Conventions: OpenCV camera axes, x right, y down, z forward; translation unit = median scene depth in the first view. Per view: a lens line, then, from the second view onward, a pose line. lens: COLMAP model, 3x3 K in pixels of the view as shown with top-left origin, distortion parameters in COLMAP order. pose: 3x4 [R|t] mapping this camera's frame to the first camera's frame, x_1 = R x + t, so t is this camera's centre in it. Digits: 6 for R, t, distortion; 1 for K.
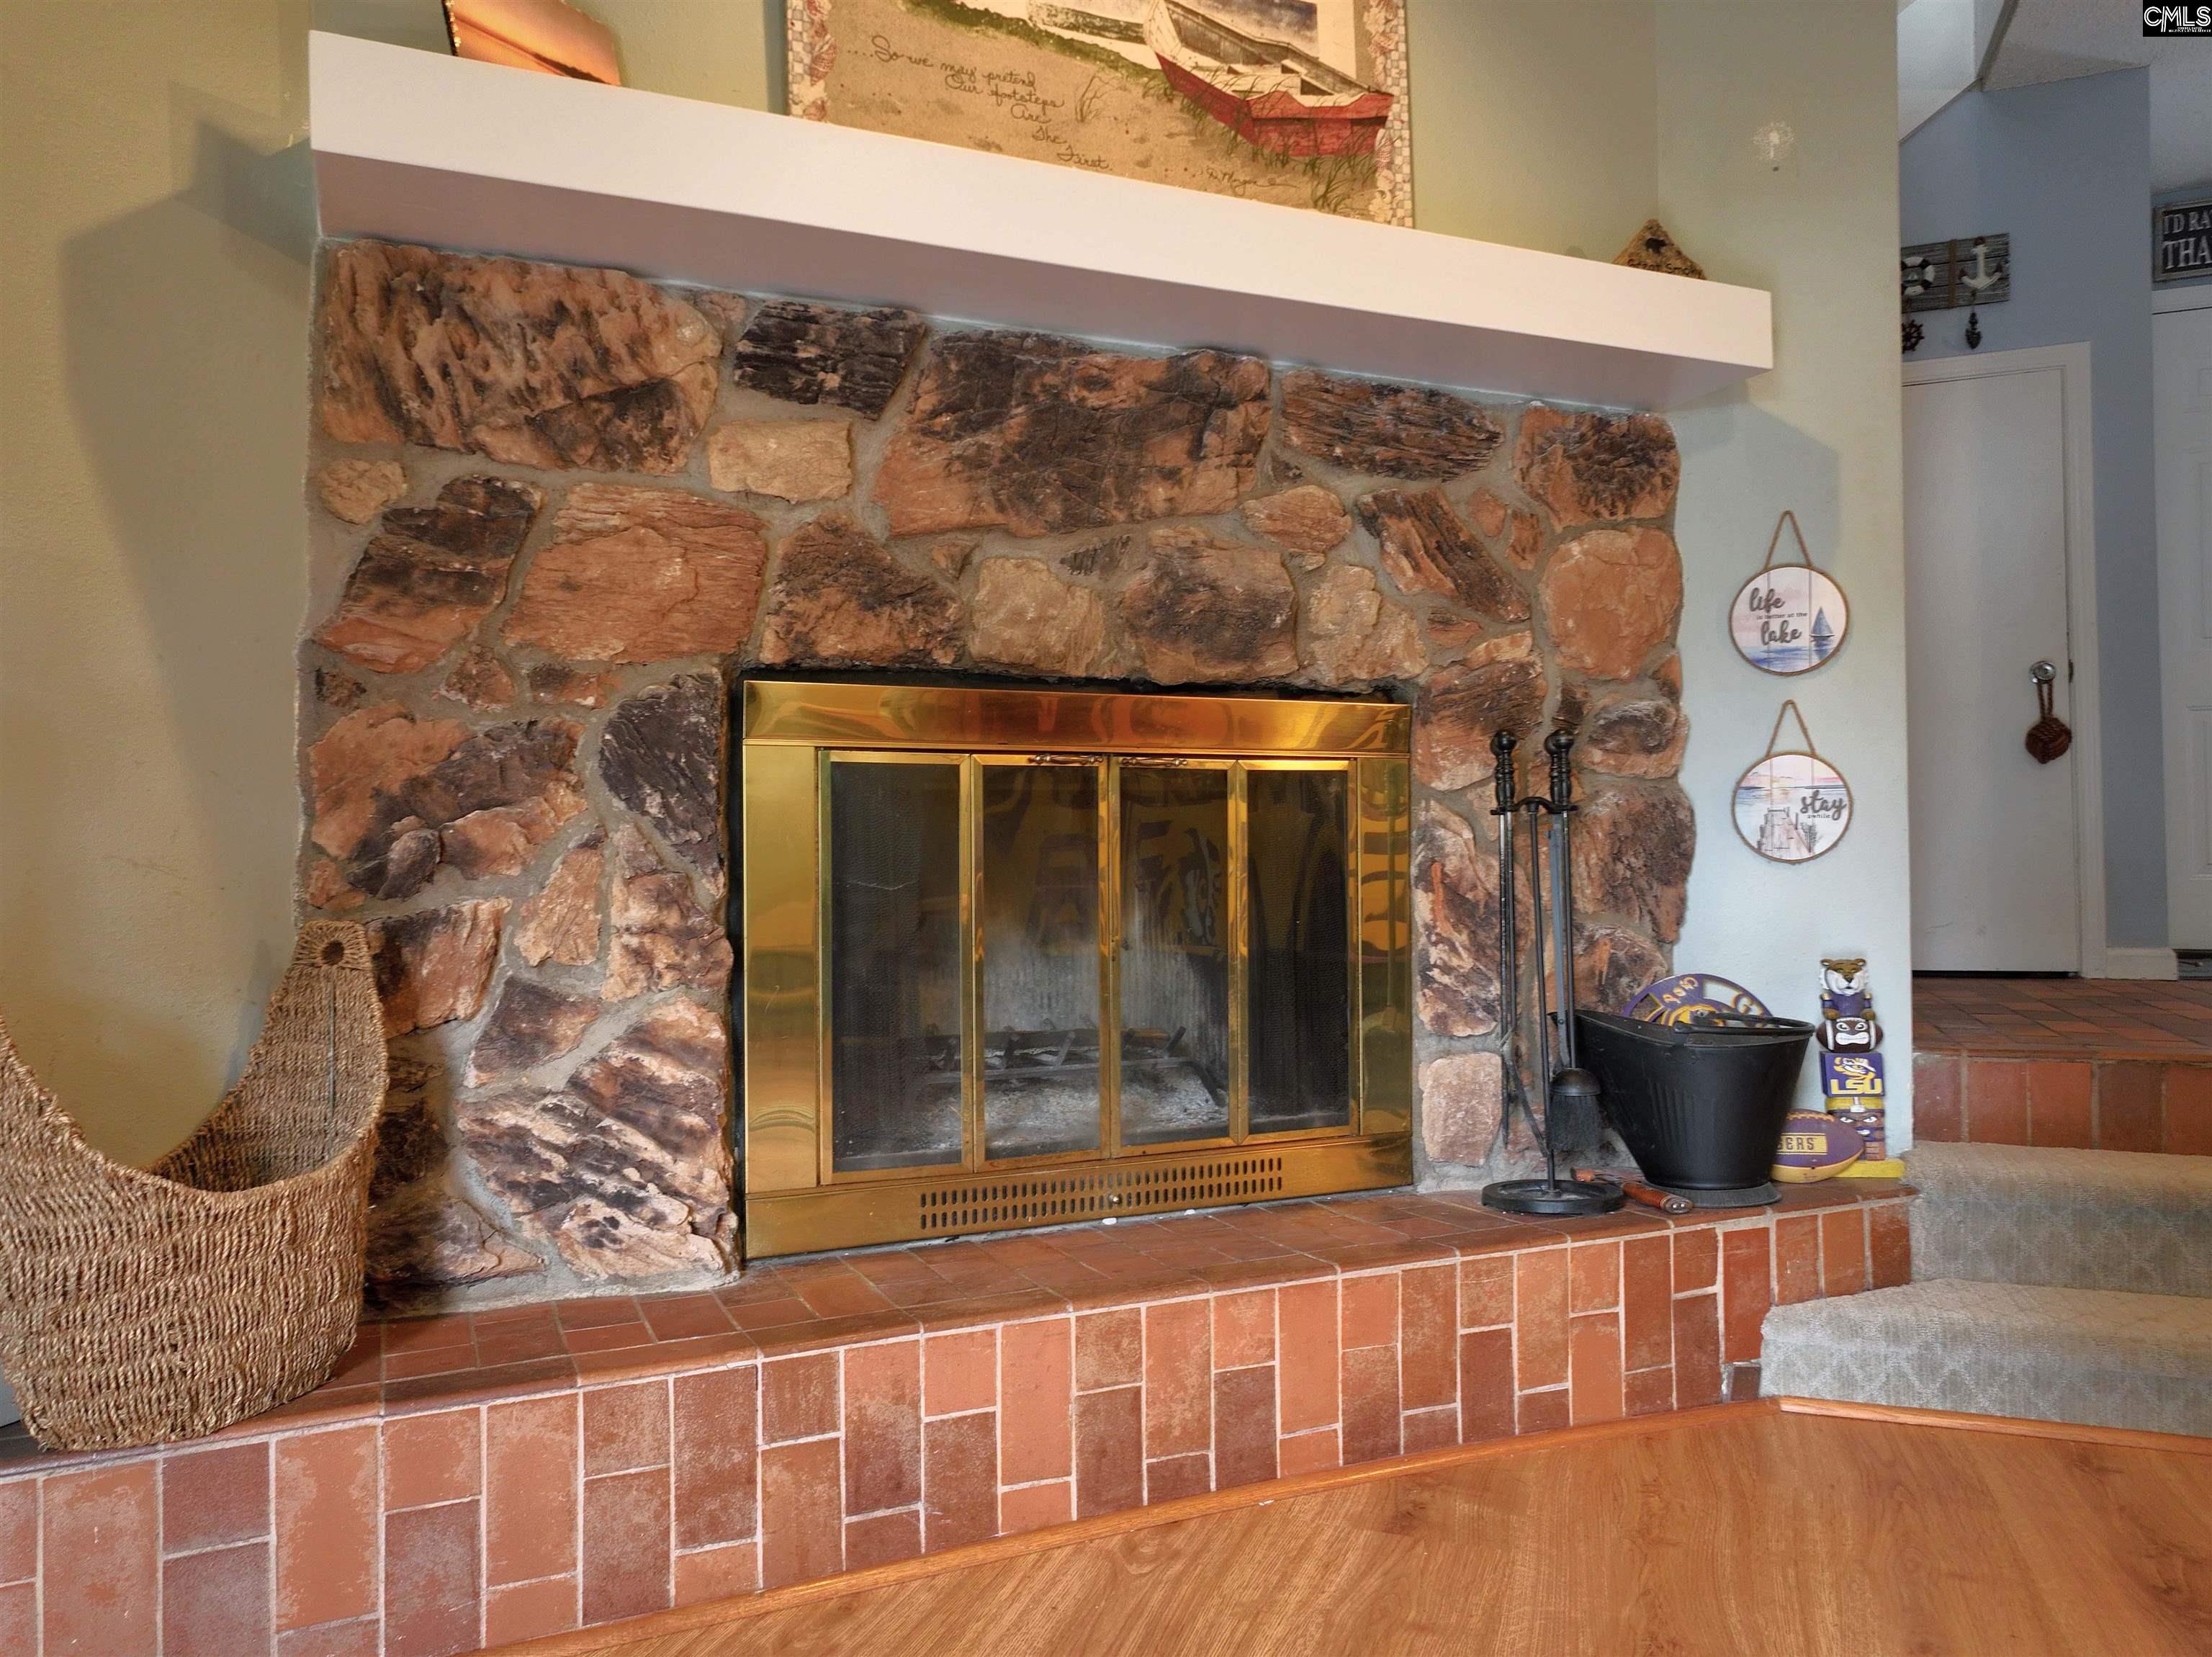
lens RADIAL K [[1576.9, 0, 1110.9], [0, 1576.9, 821.6], [0, 0, 1]] dist [-0.001023, 0.016125]
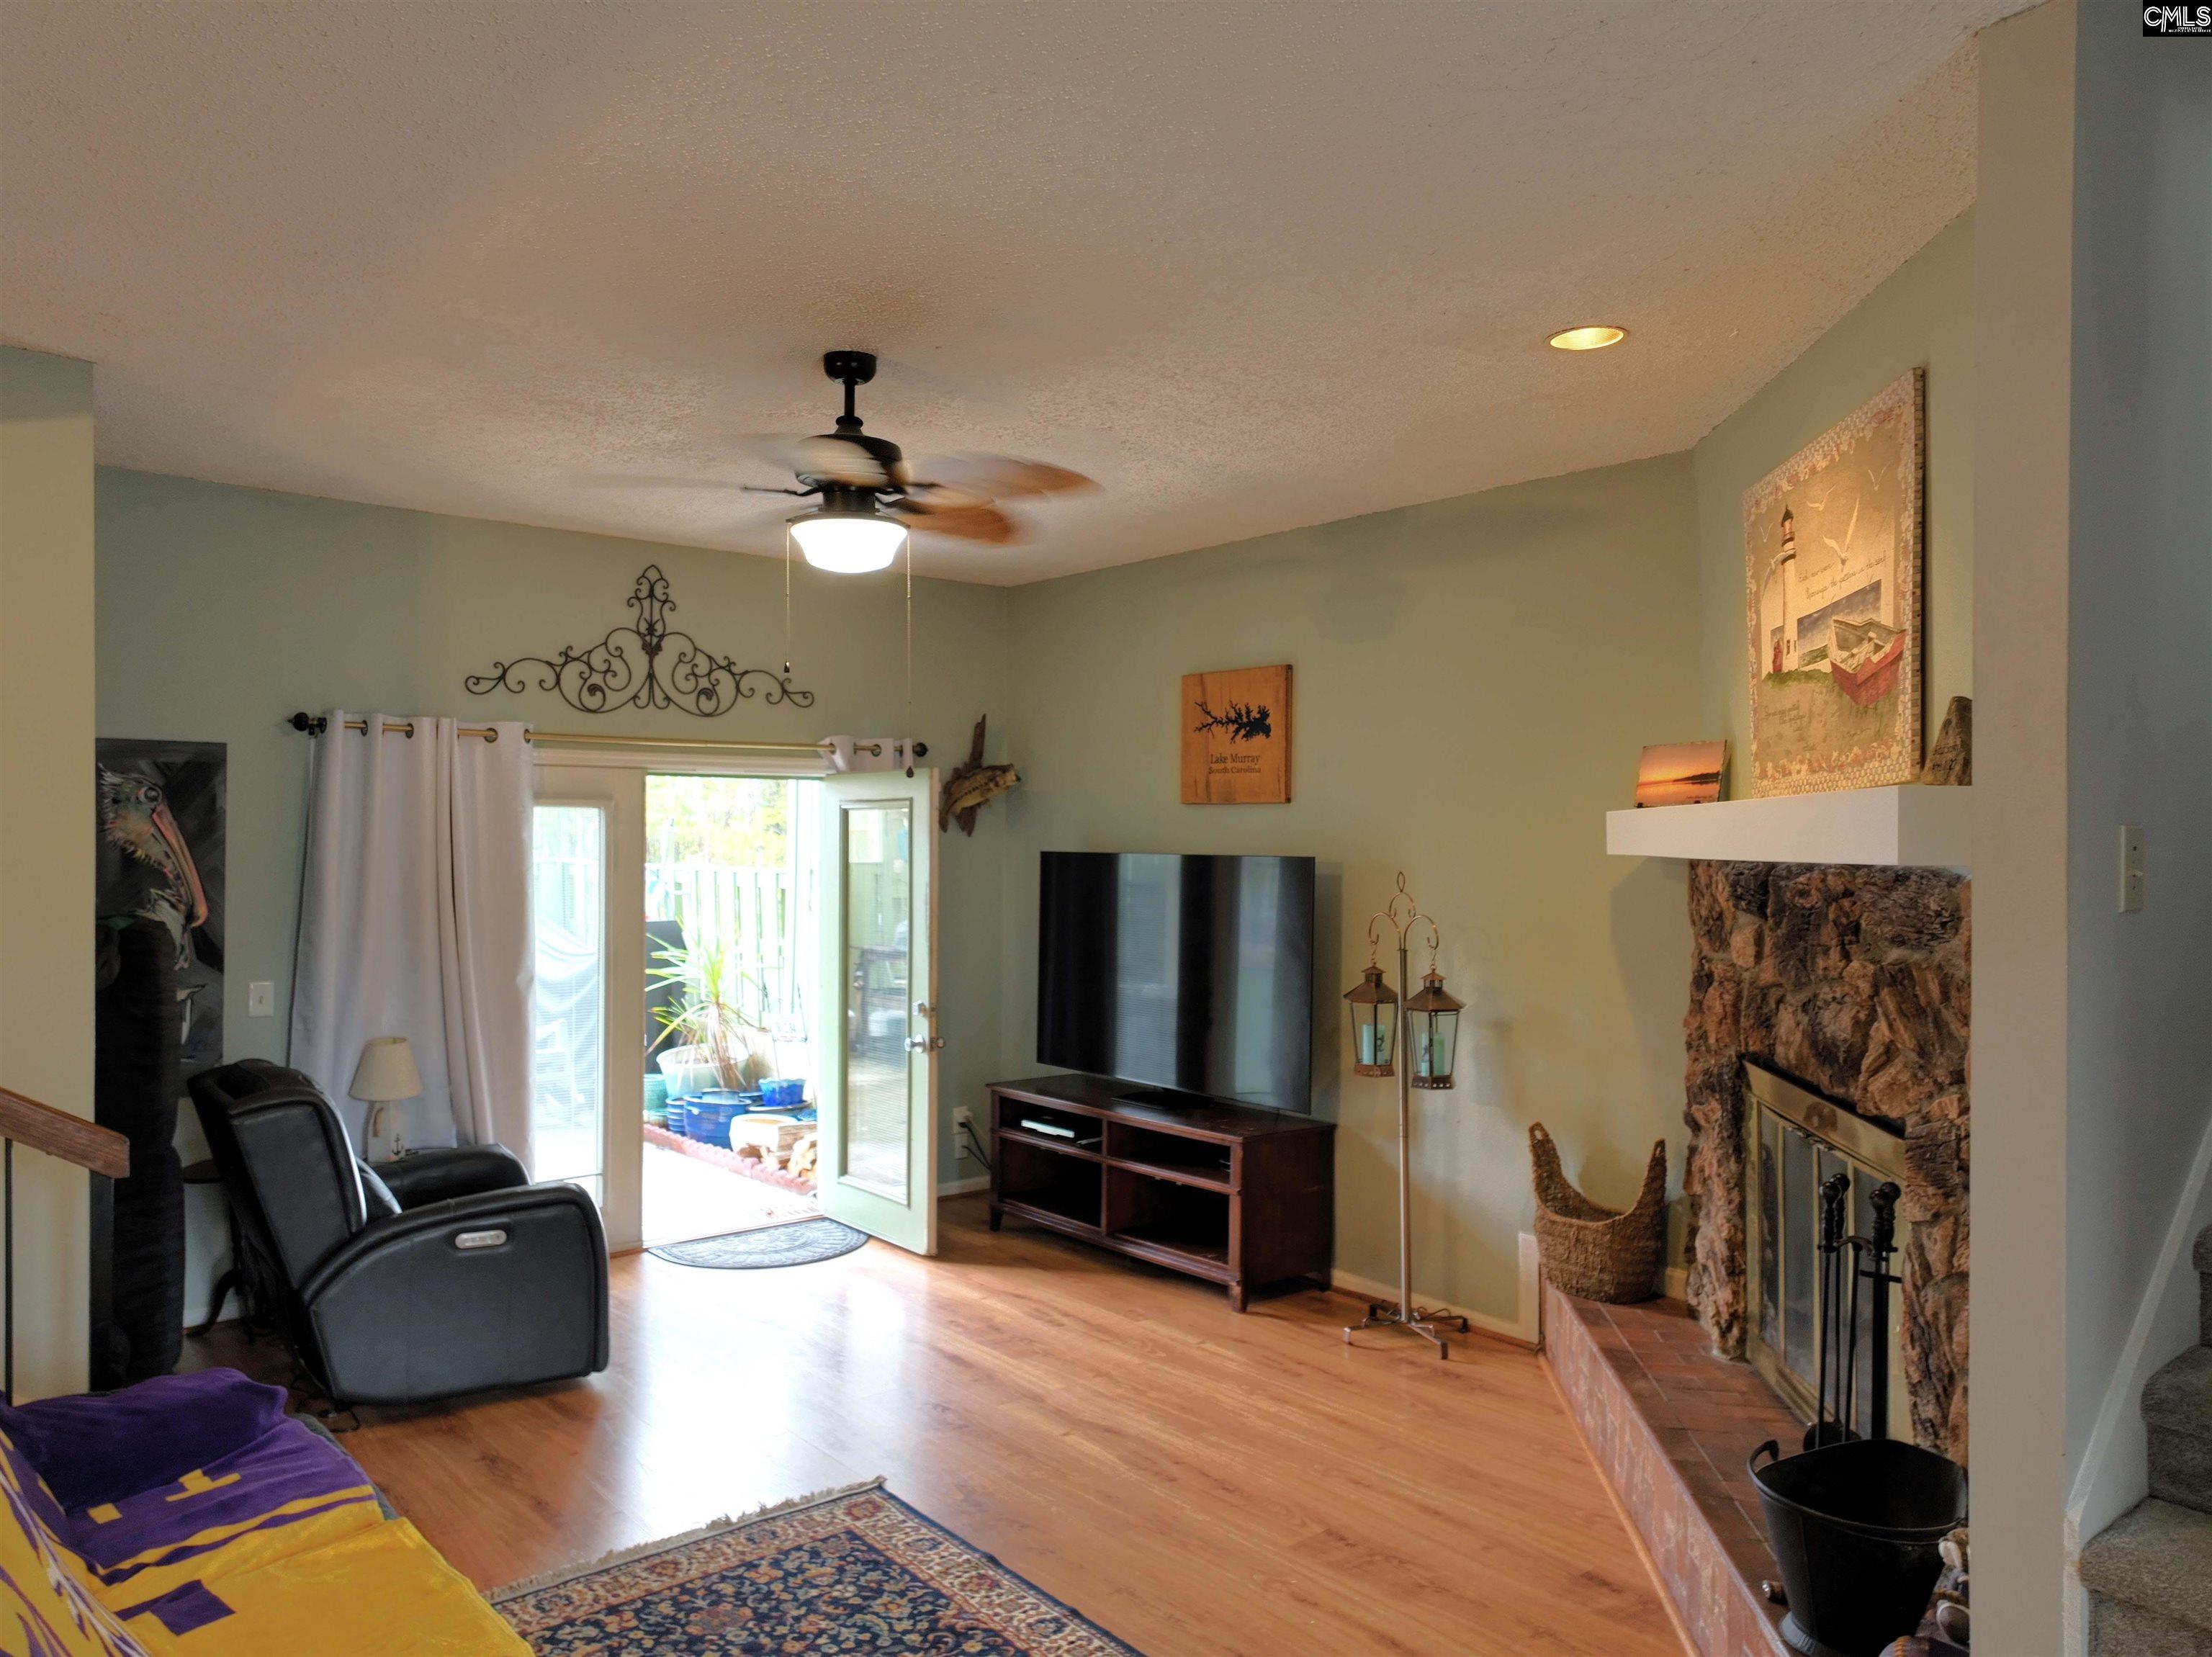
lens RADIAL K [[1576.9, 0, 1119.3], [0, 1576.9, 822.4], [0, 0, 1]] dist [-0.001023, 0.016125]
pose [[-0.497201, 0.003677, -0.867627, 1.652359], [0.013186, 0.999908, -0.003319, -0.346777], [0.867535, -0.013091, -0.497204, 1.172428]]
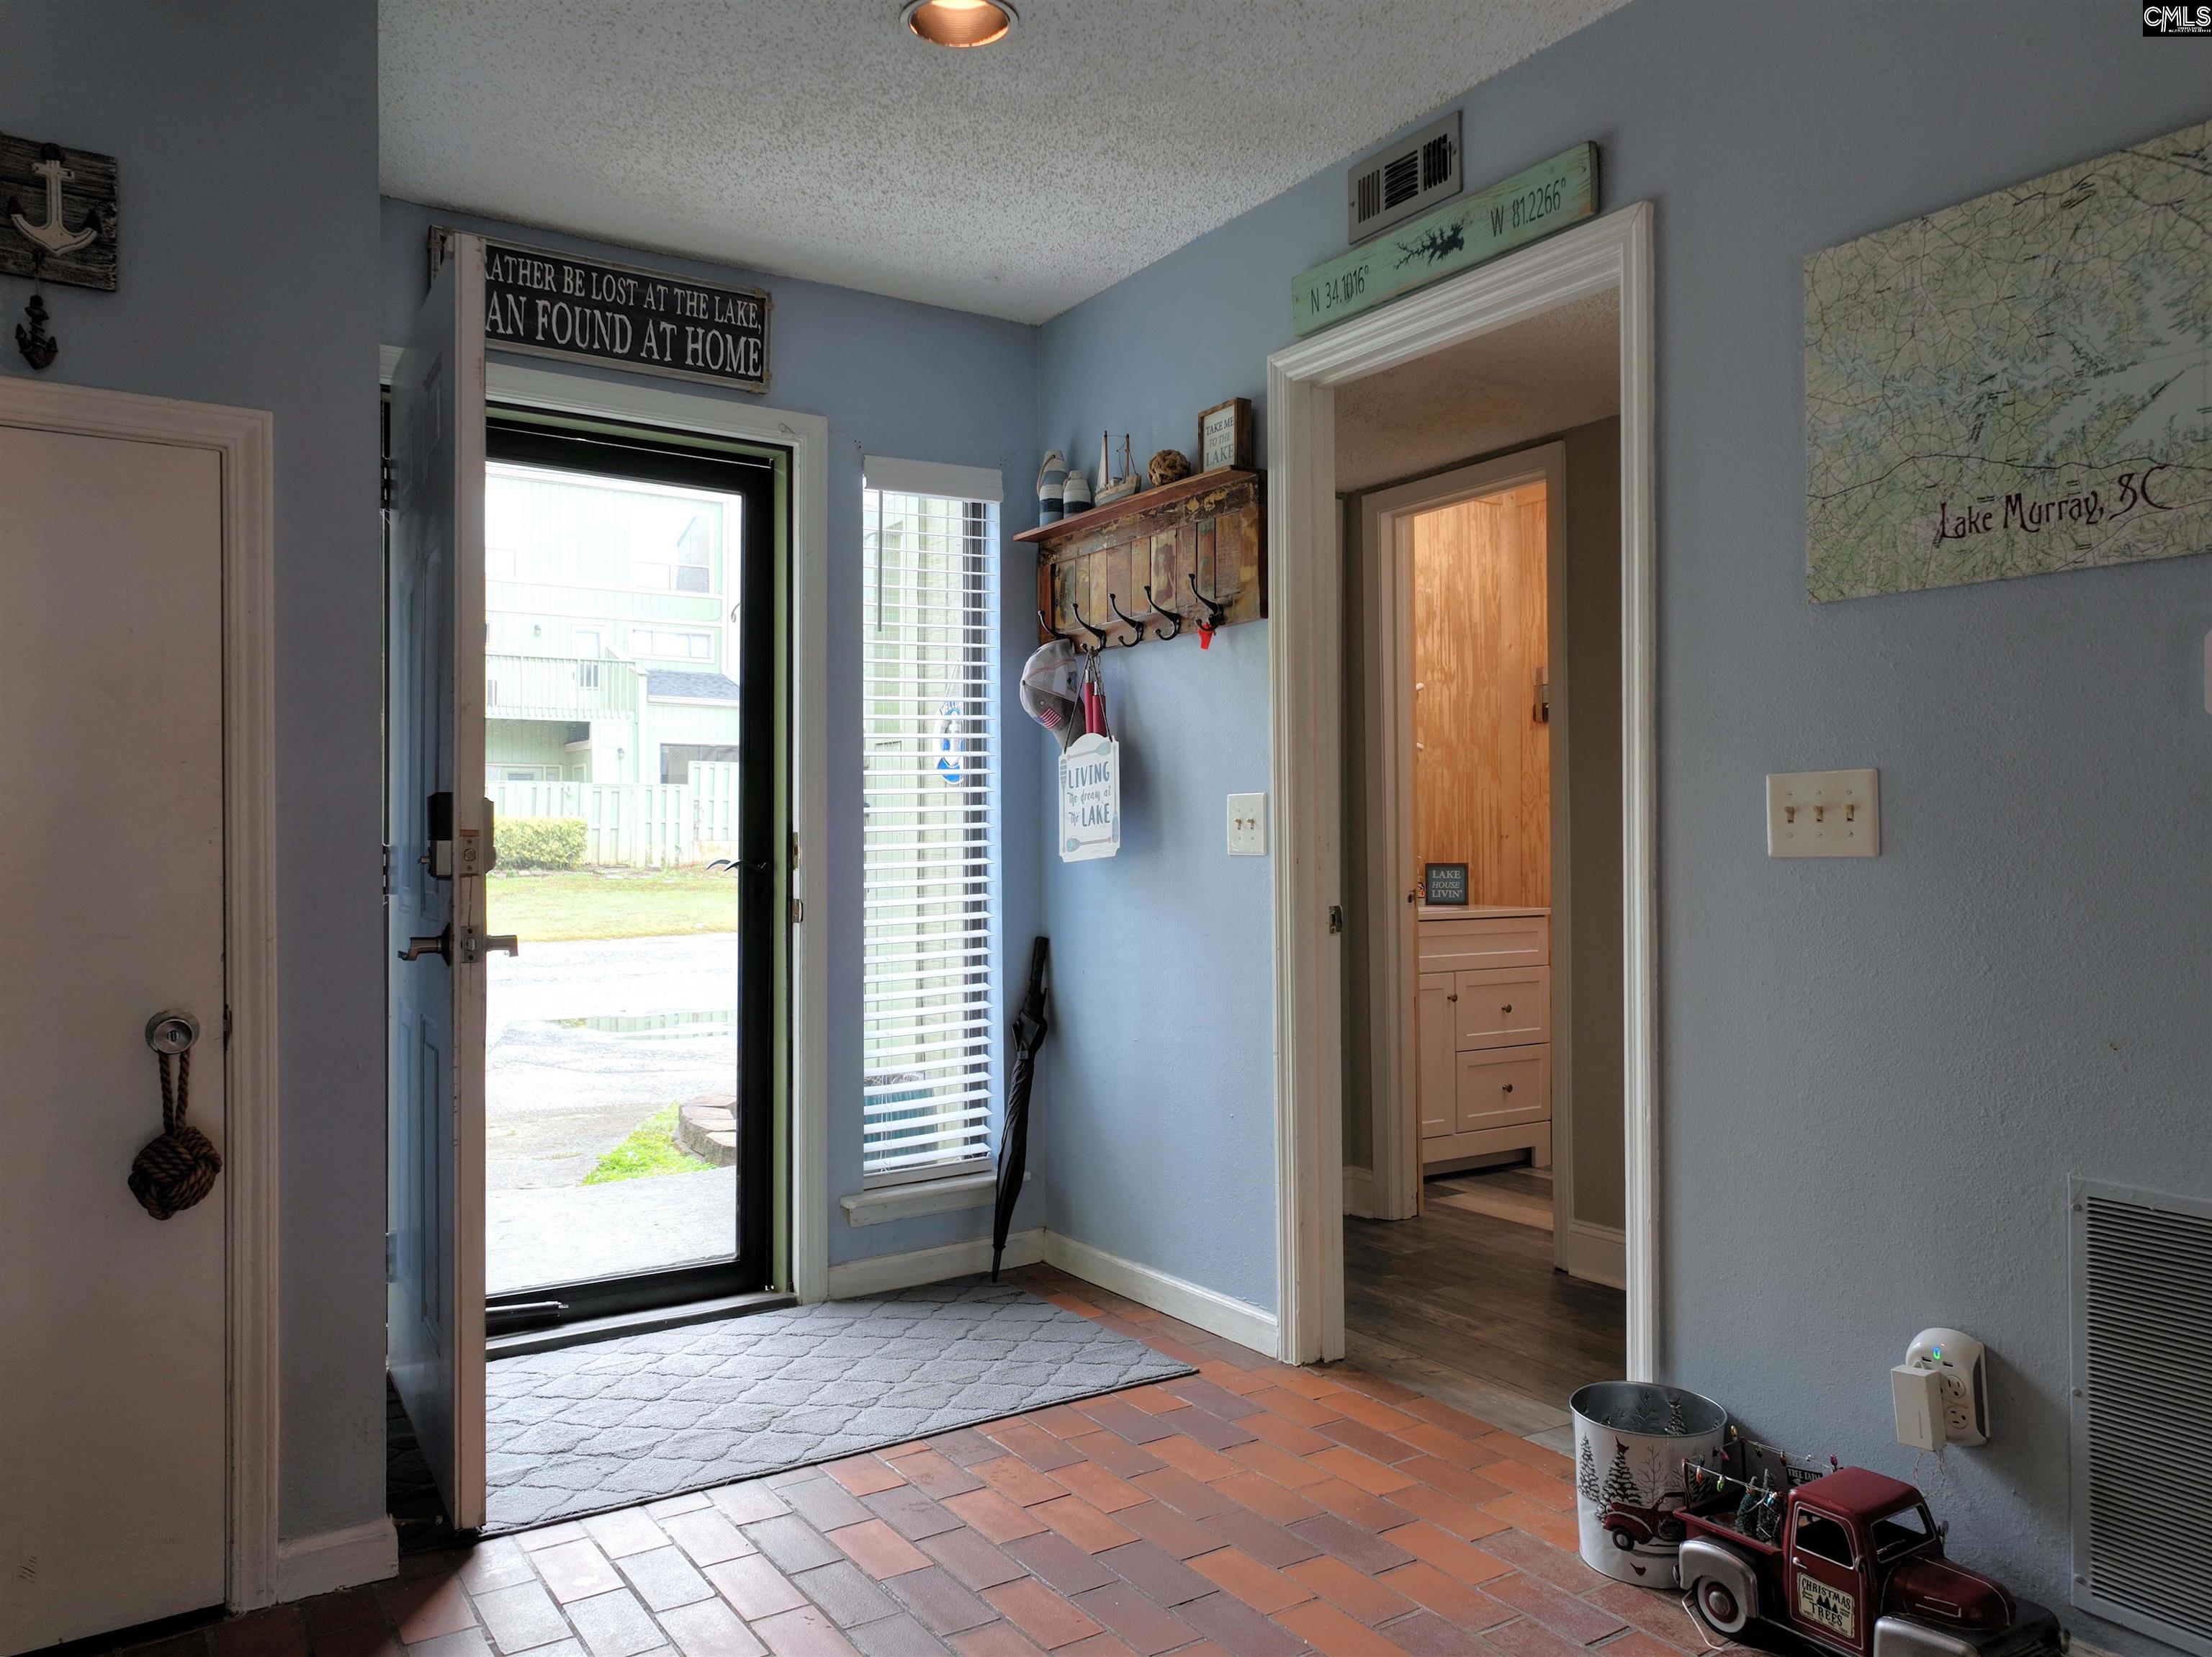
lens RADIAL K [[1576.9, 0, 1101.0], [0, 1576.9, 835.0], [0, 0, 1]] dist [-0.001023, 0.016125]
pose [[0.601092, 0.011630, 0.799095, 0.622872], [-0.016788, 0.999857, -0.001923, -0.281560], [-0.799004, -0.012260, 0.601201, 0.777102]]
